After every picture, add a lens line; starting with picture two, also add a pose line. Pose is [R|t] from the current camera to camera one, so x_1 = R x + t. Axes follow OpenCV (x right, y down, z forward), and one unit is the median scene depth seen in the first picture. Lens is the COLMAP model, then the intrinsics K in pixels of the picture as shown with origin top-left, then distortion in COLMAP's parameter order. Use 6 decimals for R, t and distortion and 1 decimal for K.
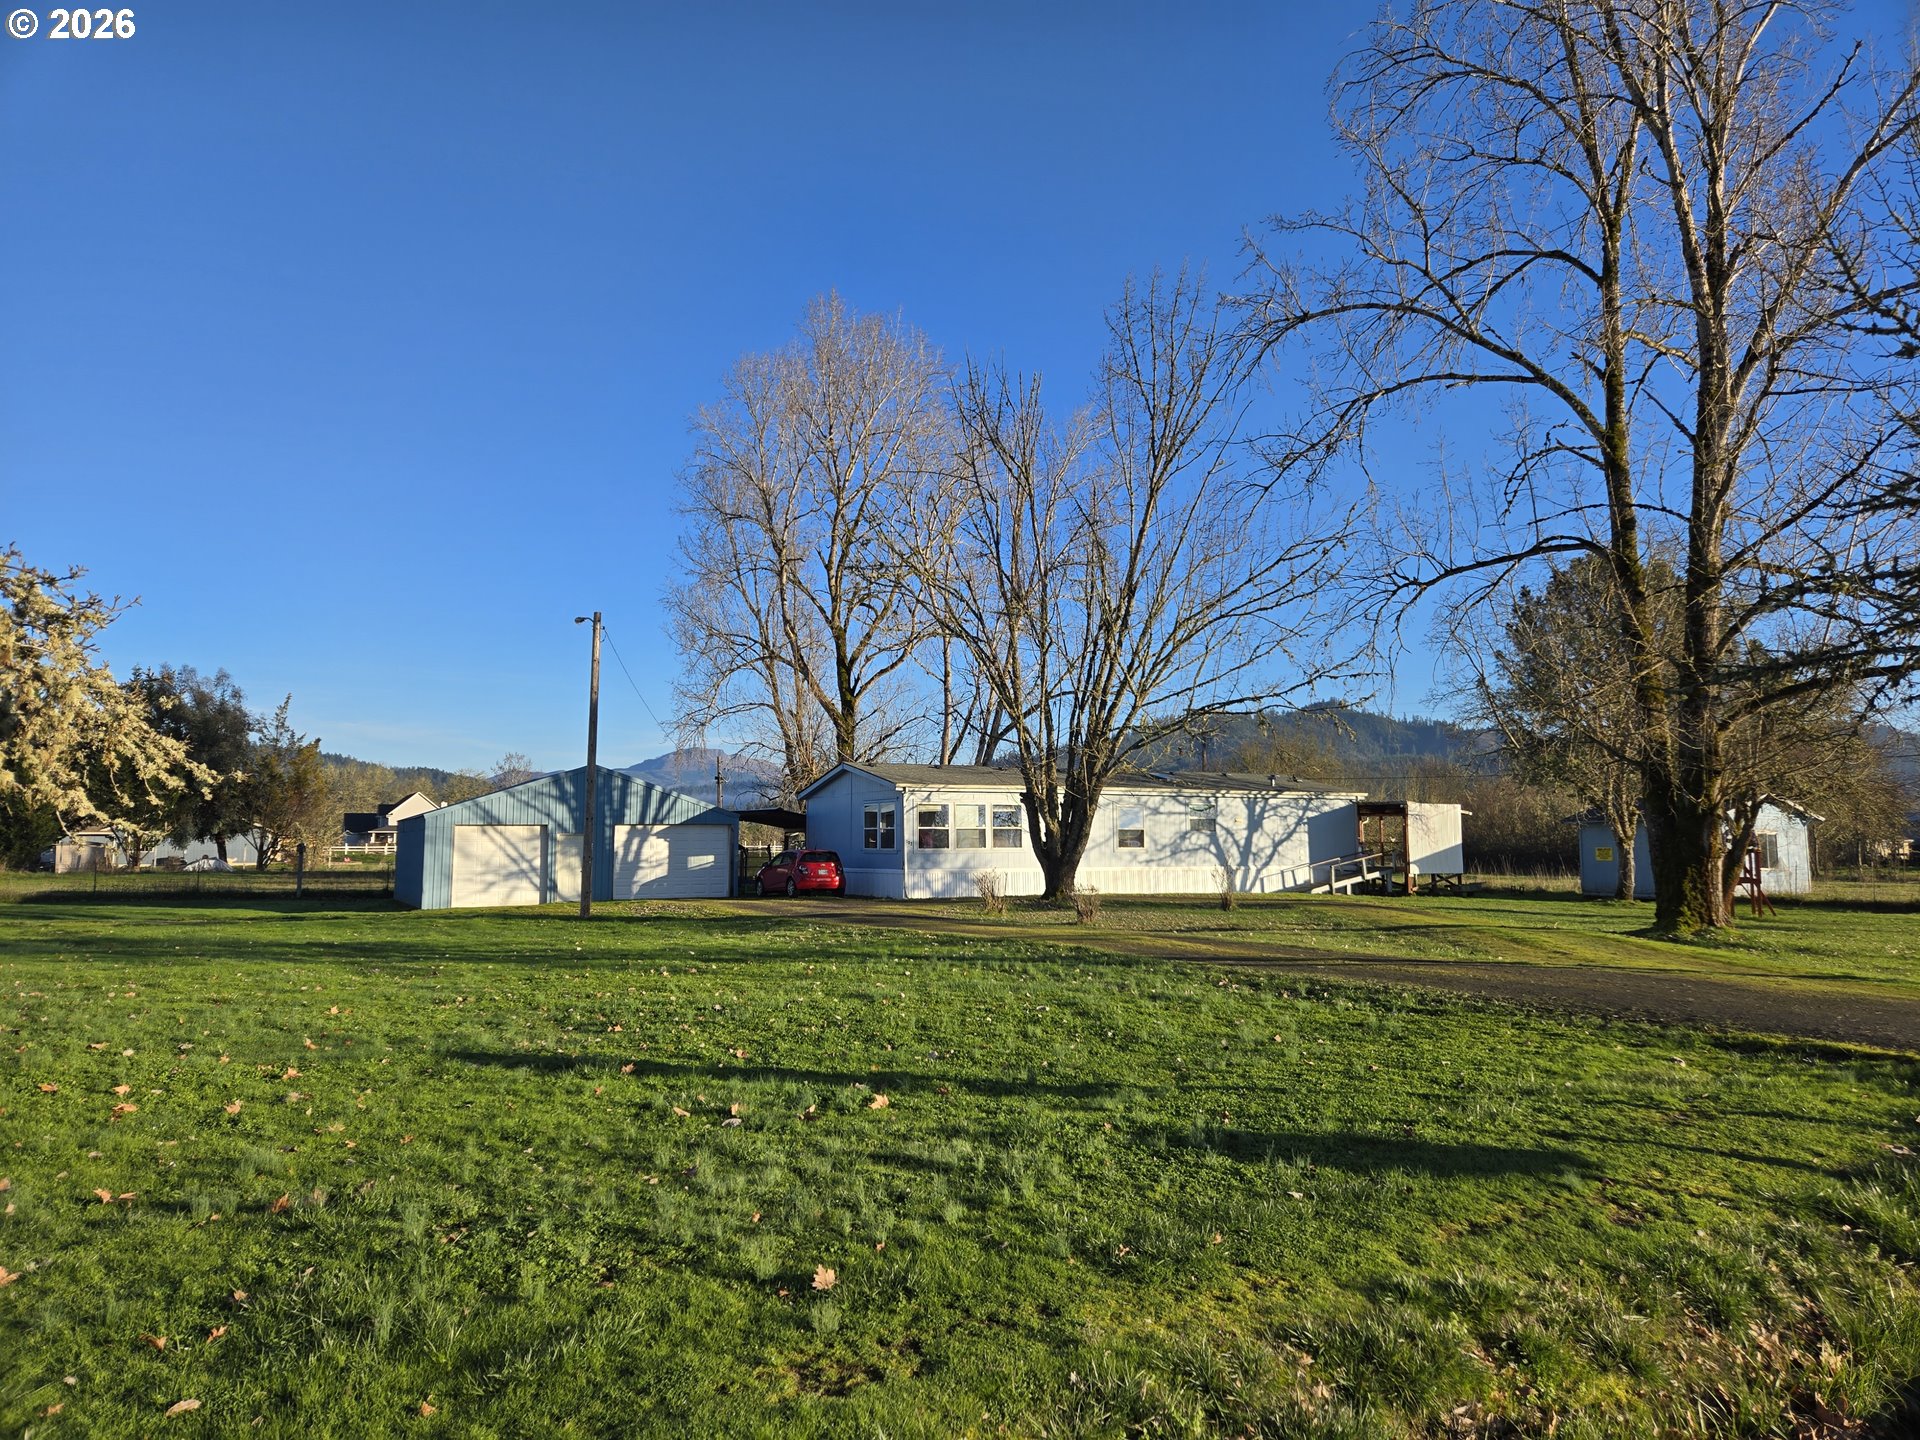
lens RADIAL K [[1446.5, 0, 960.0], [0, 1446.5, 720.0], [0, 0, 1]] dist [0.064892, -0.069482]
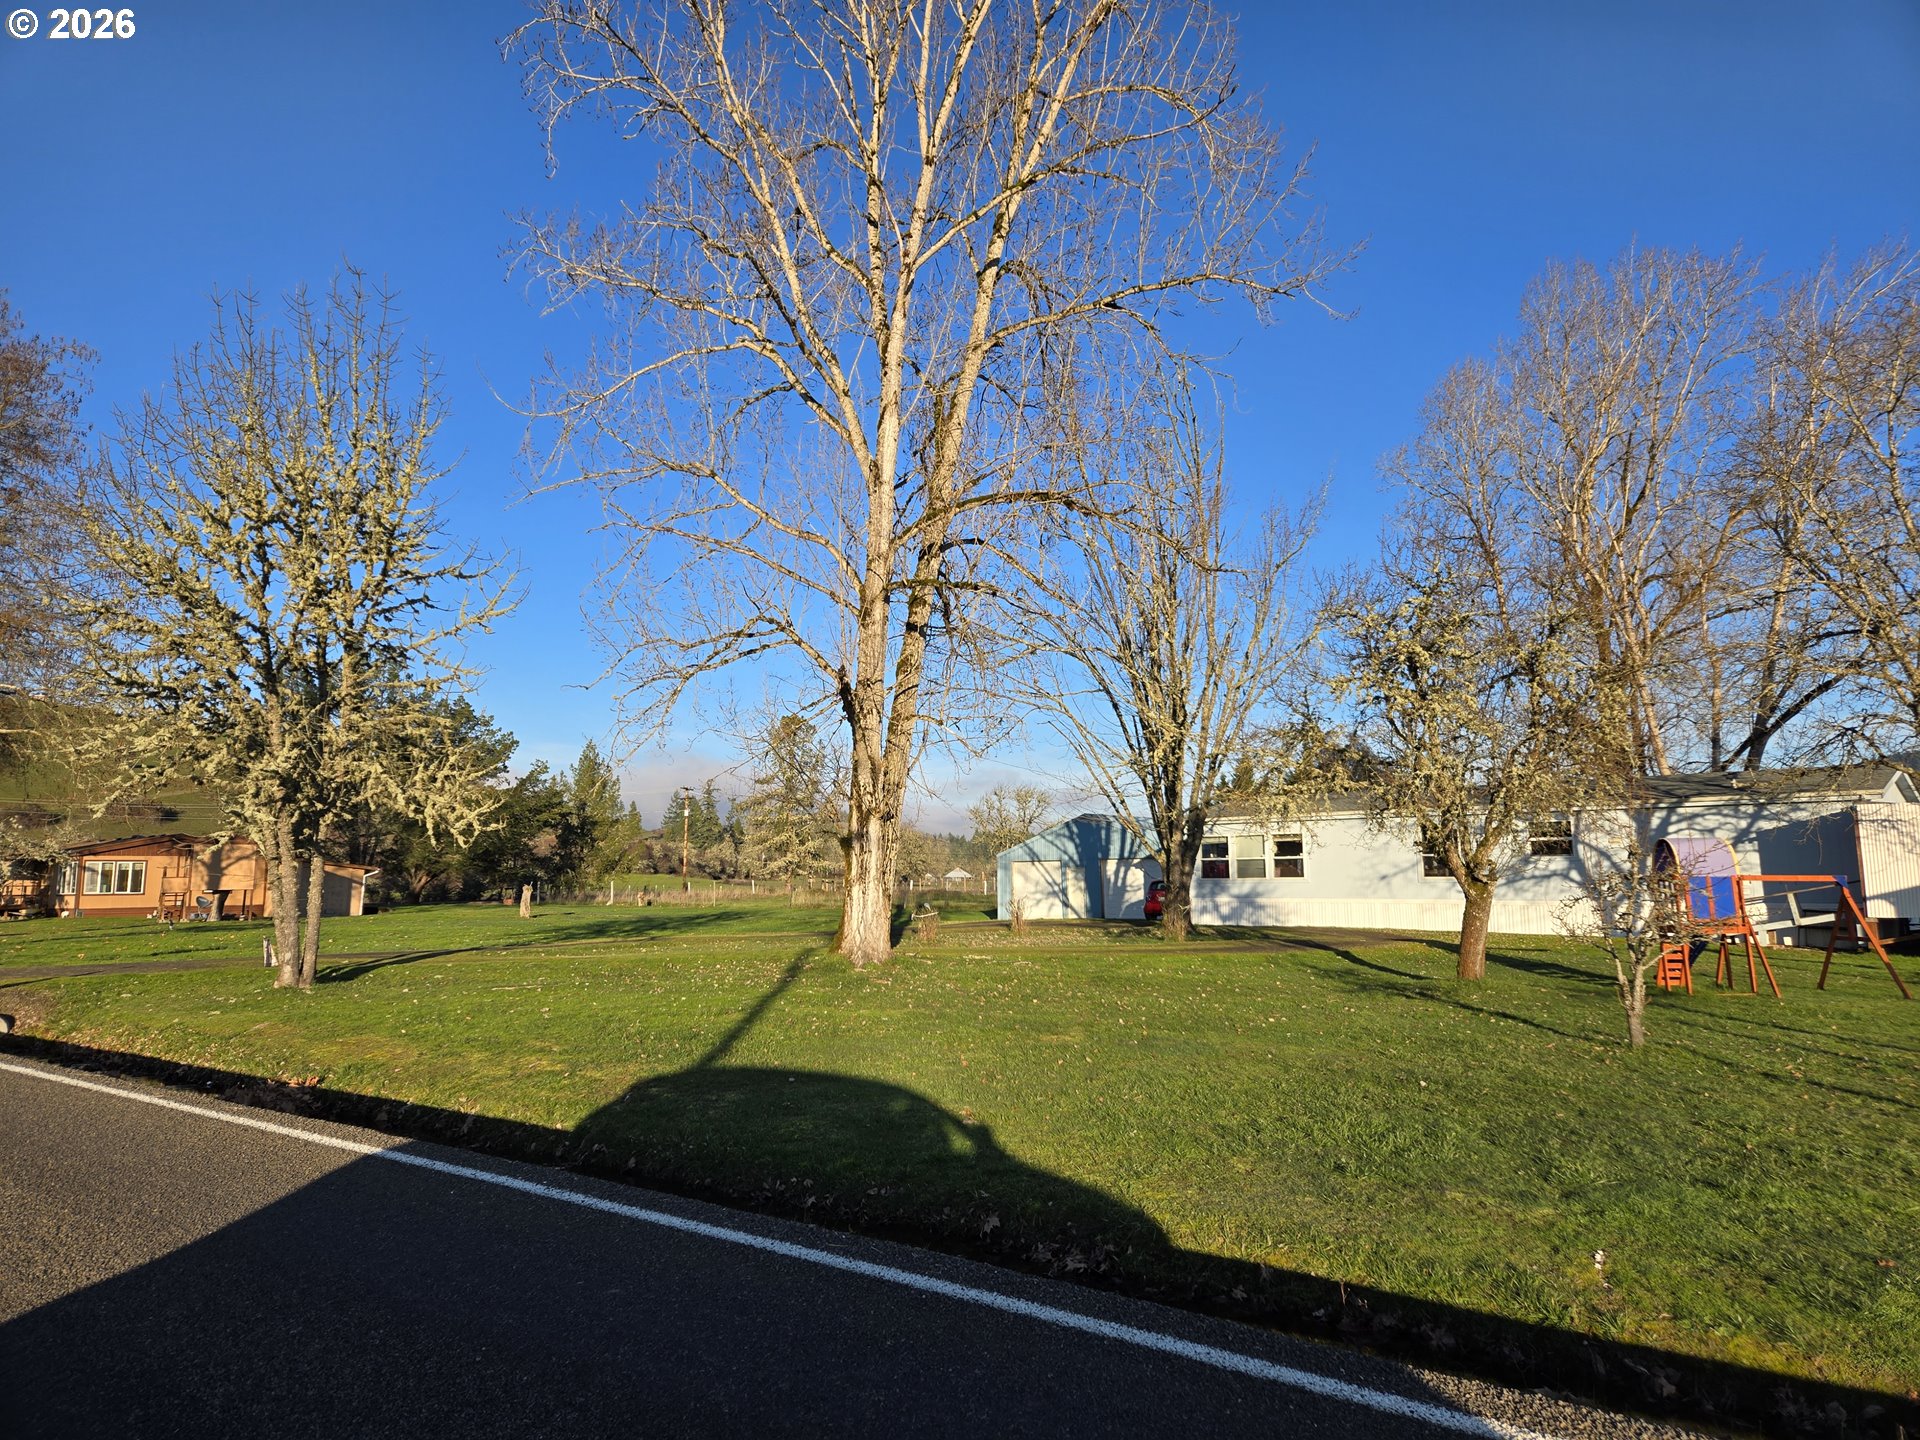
lens RADIAL K [[1446.5, 0, 960.0], [0, 1446.5, 720.0], [0, 0, 1]] dist [0.064892, -0.069482]
pose [[0.242556, -0.112315, -0.963614, 0.962299], [0.069834, 0.992720, -0.098129, 0.067846], [0.967621, -0.043491, 0.248634, 0.558814]]
